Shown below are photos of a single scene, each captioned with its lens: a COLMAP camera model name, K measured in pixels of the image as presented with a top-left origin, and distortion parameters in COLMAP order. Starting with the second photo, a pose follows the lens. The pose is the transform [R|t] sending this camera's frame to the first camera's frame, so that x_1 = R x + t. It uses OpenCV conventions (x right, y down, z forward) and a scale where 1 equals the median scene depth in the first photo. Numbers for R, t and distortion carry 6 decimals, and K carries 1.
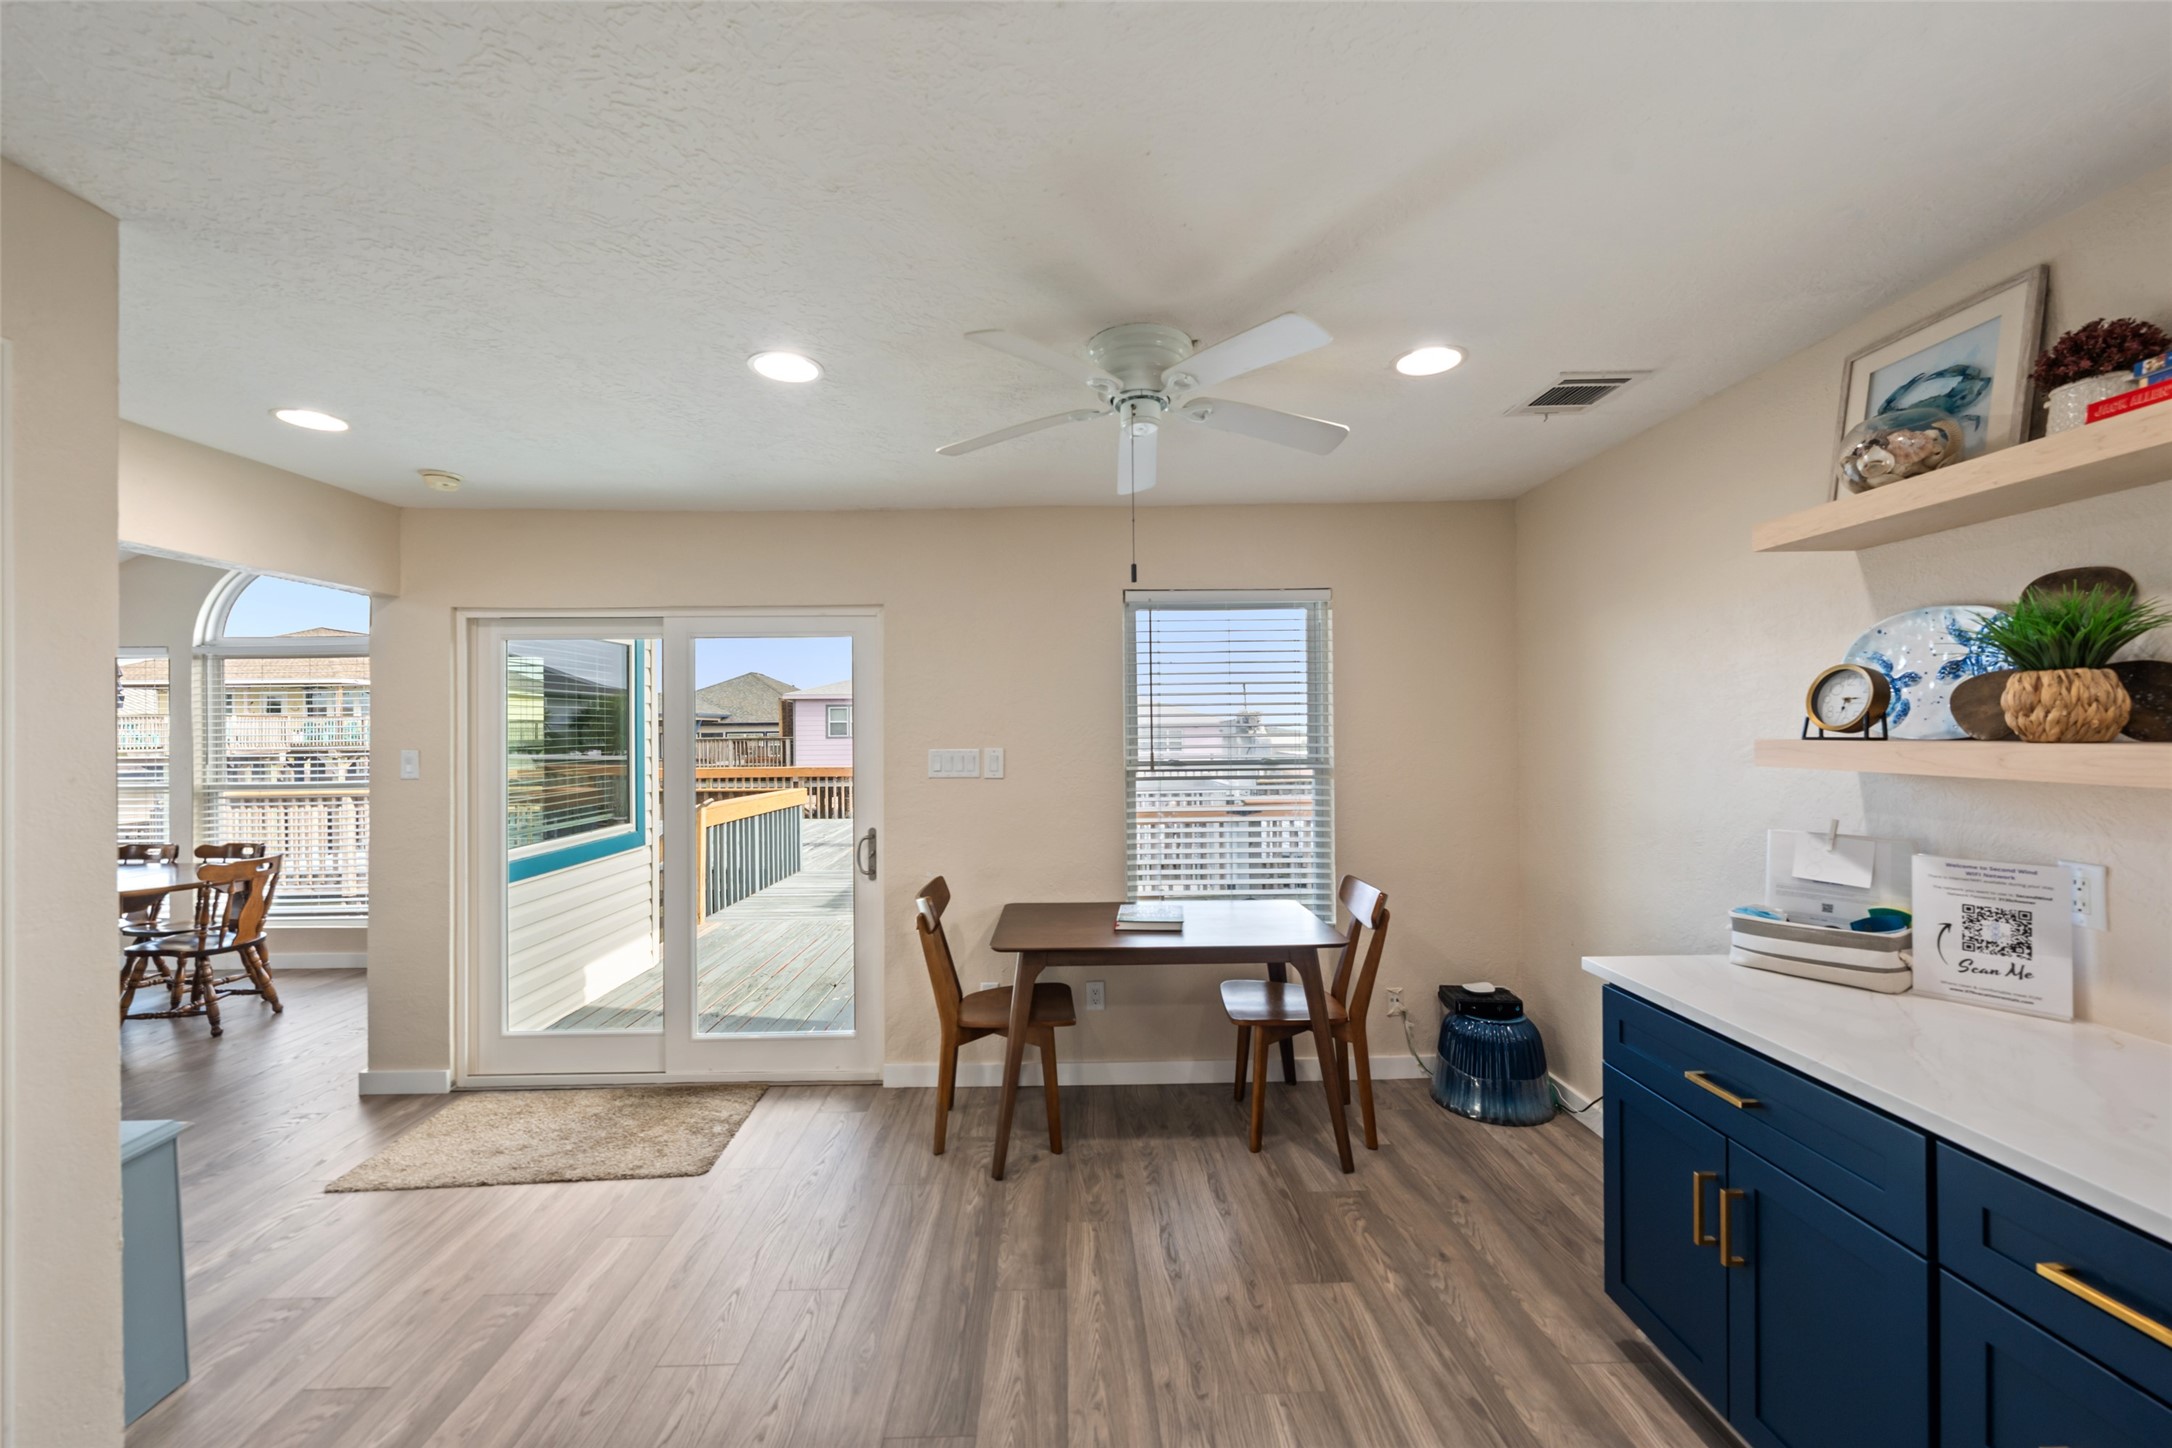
lens RADIAL K [[846.3, 0, 1088.7], [0, 846.3, 726.6], [0, 0, 1]] dist [-0.003146, 0.000968]
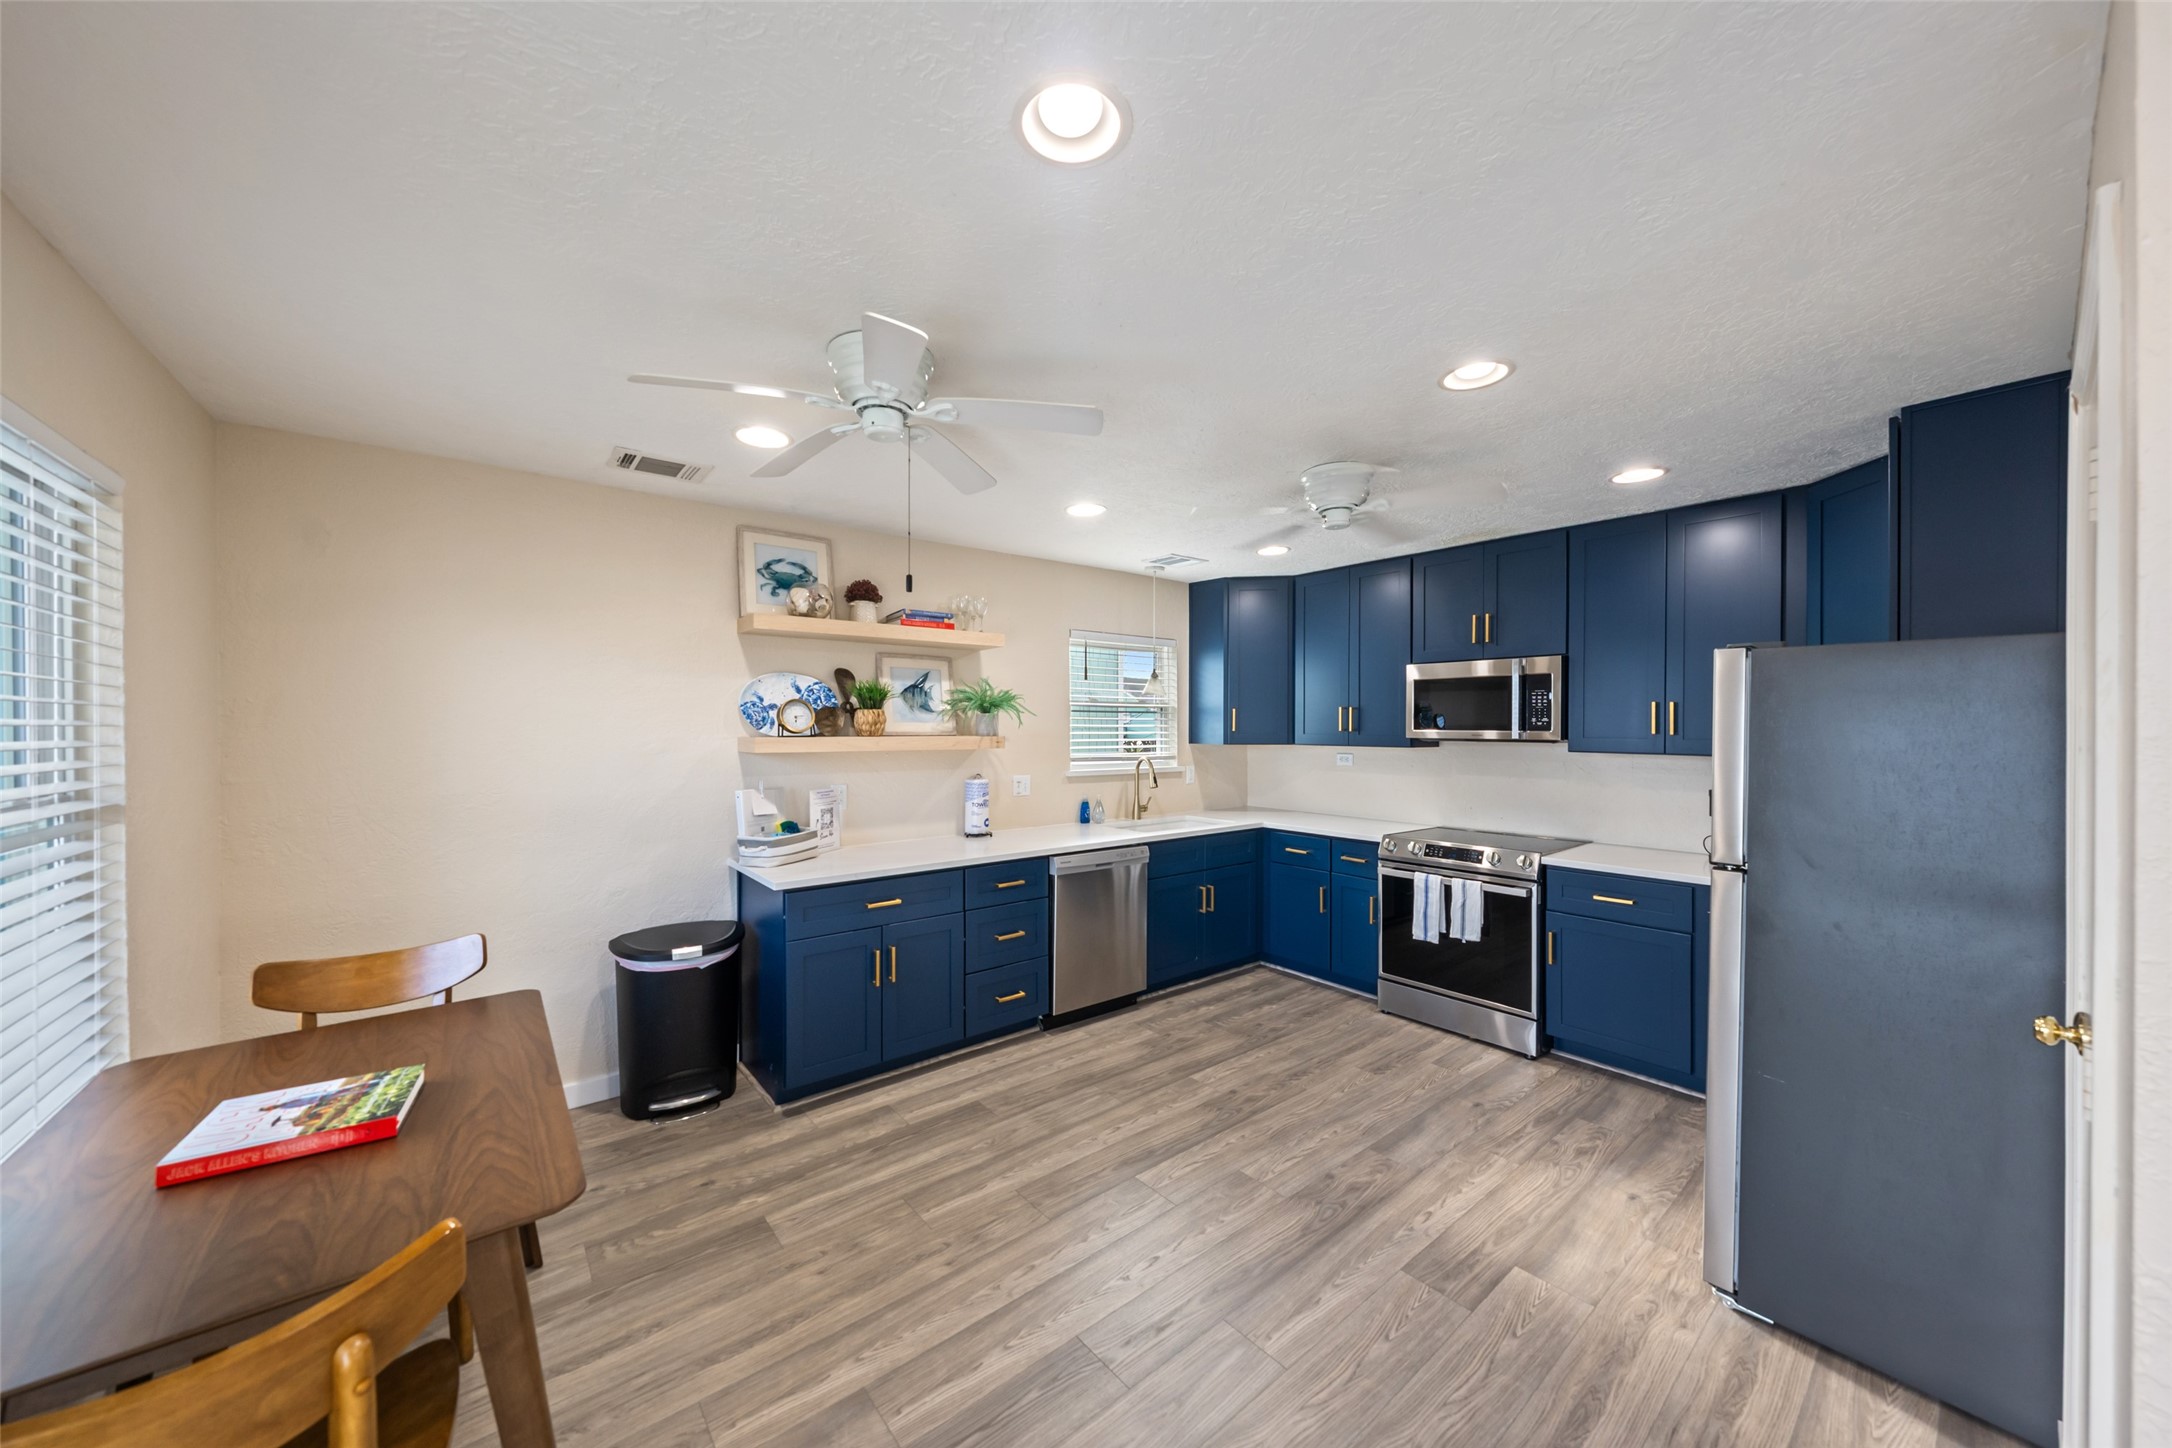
lens RADIAL K [[764.3, 0, 1094.4], [0, 764.3, 727.2], [0, 0, 1]] dist [-0.003645, 0.000892]
pose [[-0.624648, 0.008812, 0.780857, -0.965672], [0.002217, 0.999952, -0.009511, 0.011819], [-0.780903, -0.004210, -0.624638, 1.621558]]
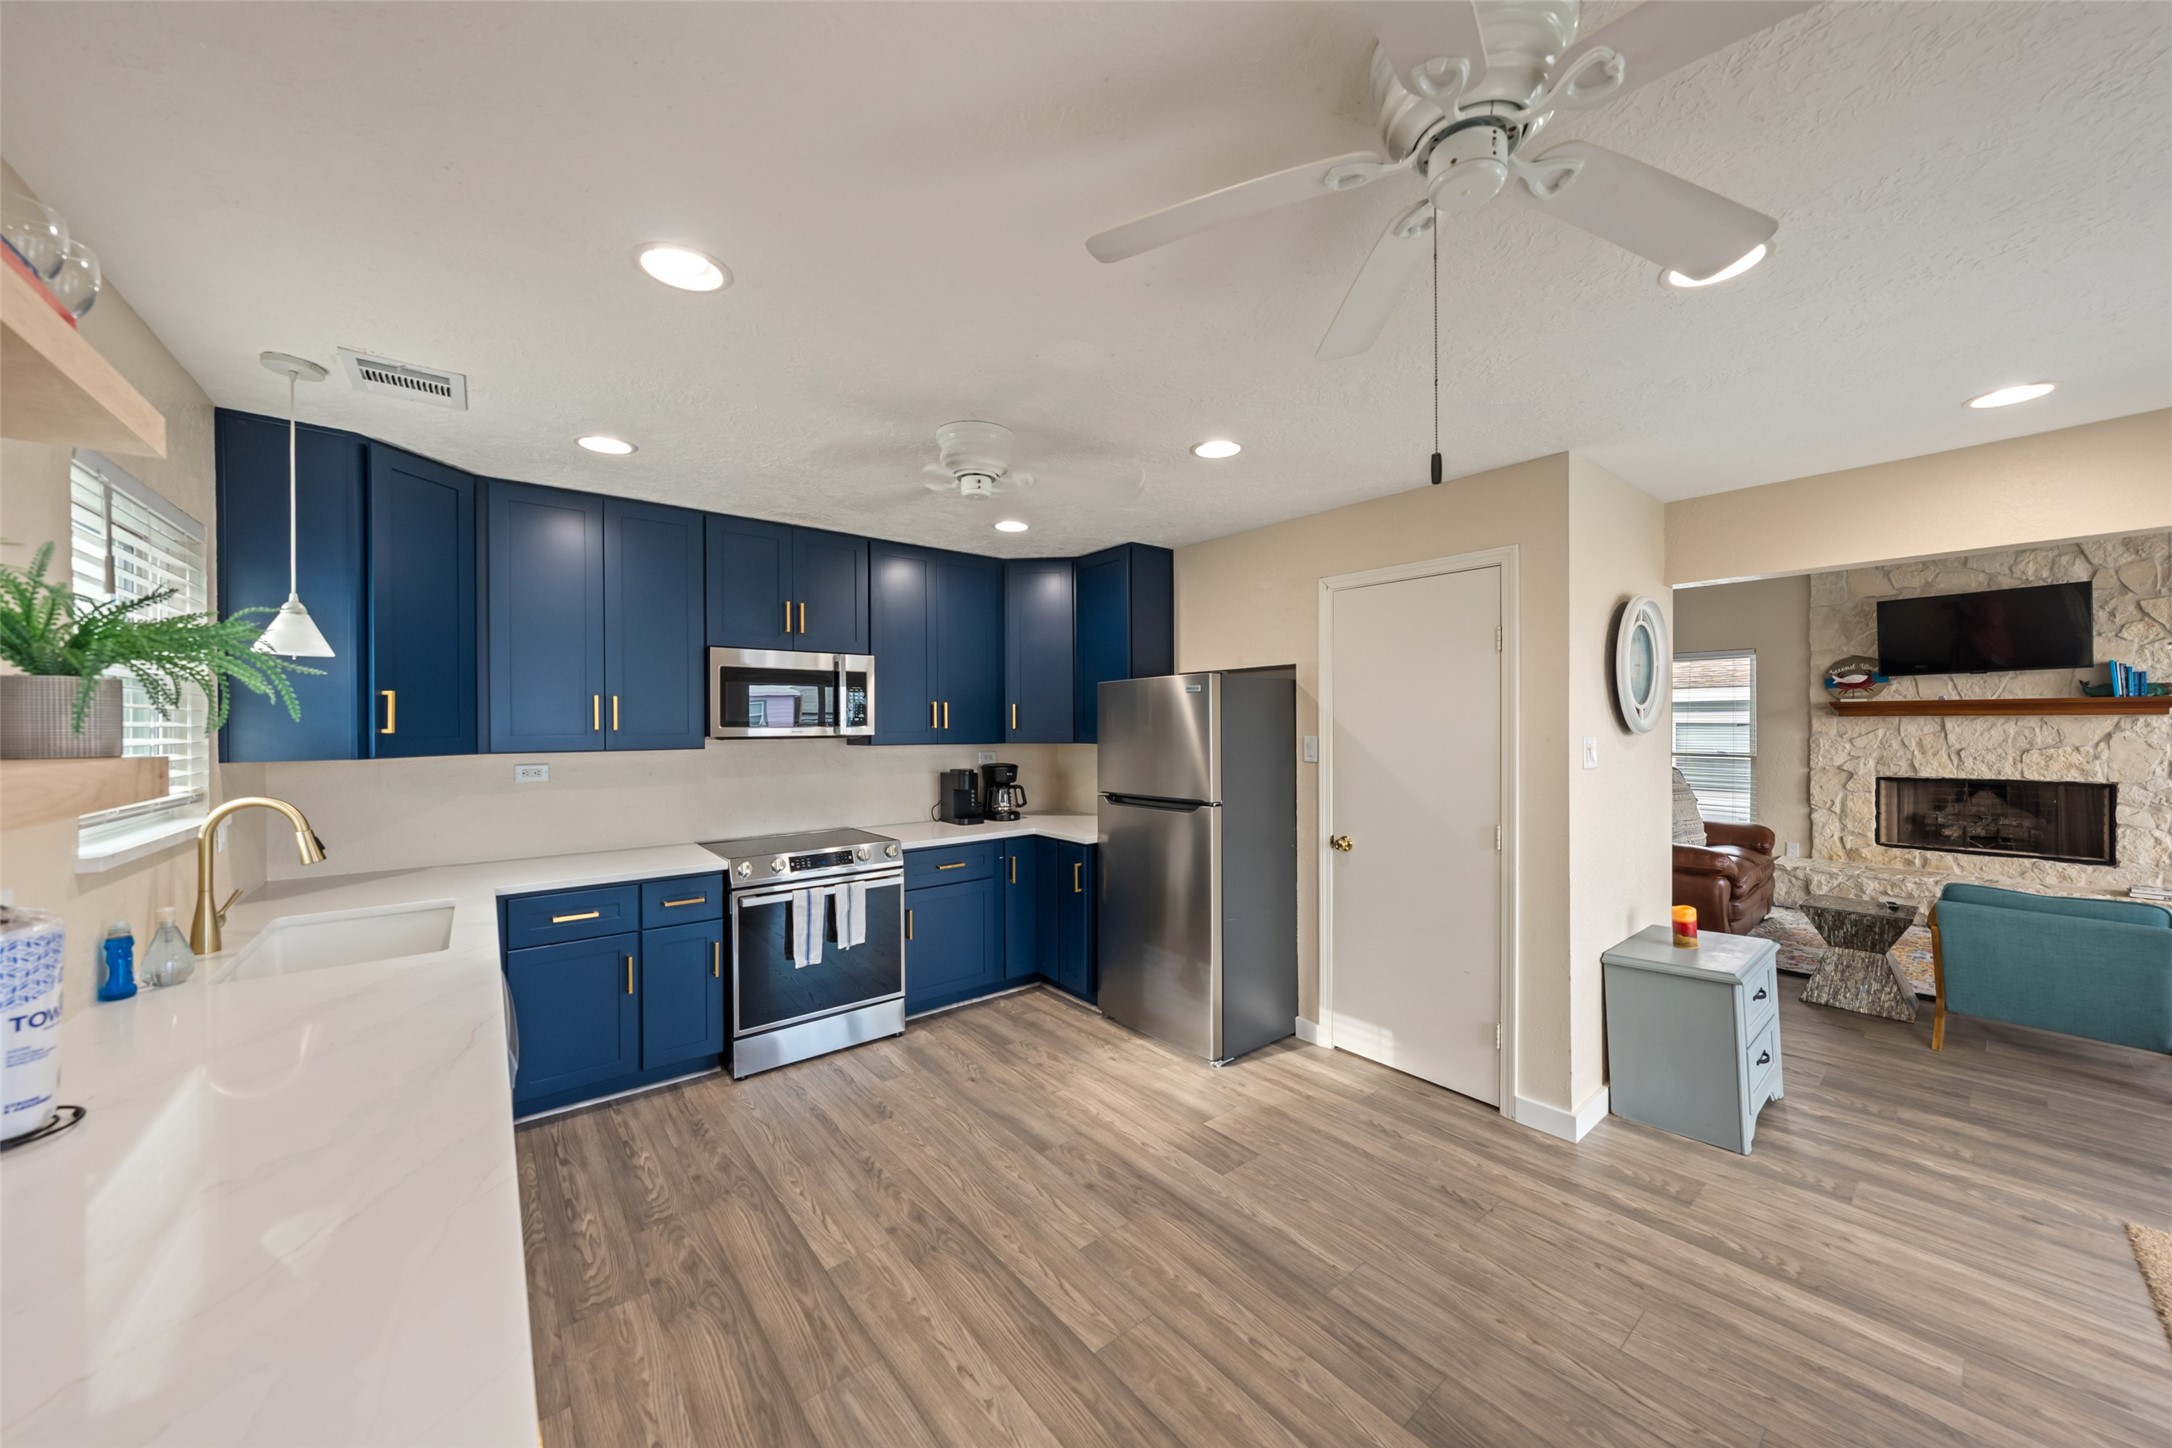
lens RADIAL K [[764.3, 0, 1072.3], [0, 764.3, 725.6], [0, 0, 1]] dist [-0.003645, 0.000892]
pose [[-0.785441, 0.015961, -0.618731, 0.708968], [0.015083, 0.999864, 0.006646, -0.002745], [0.618753, -0.004112, -0.785575, 1.453809]]
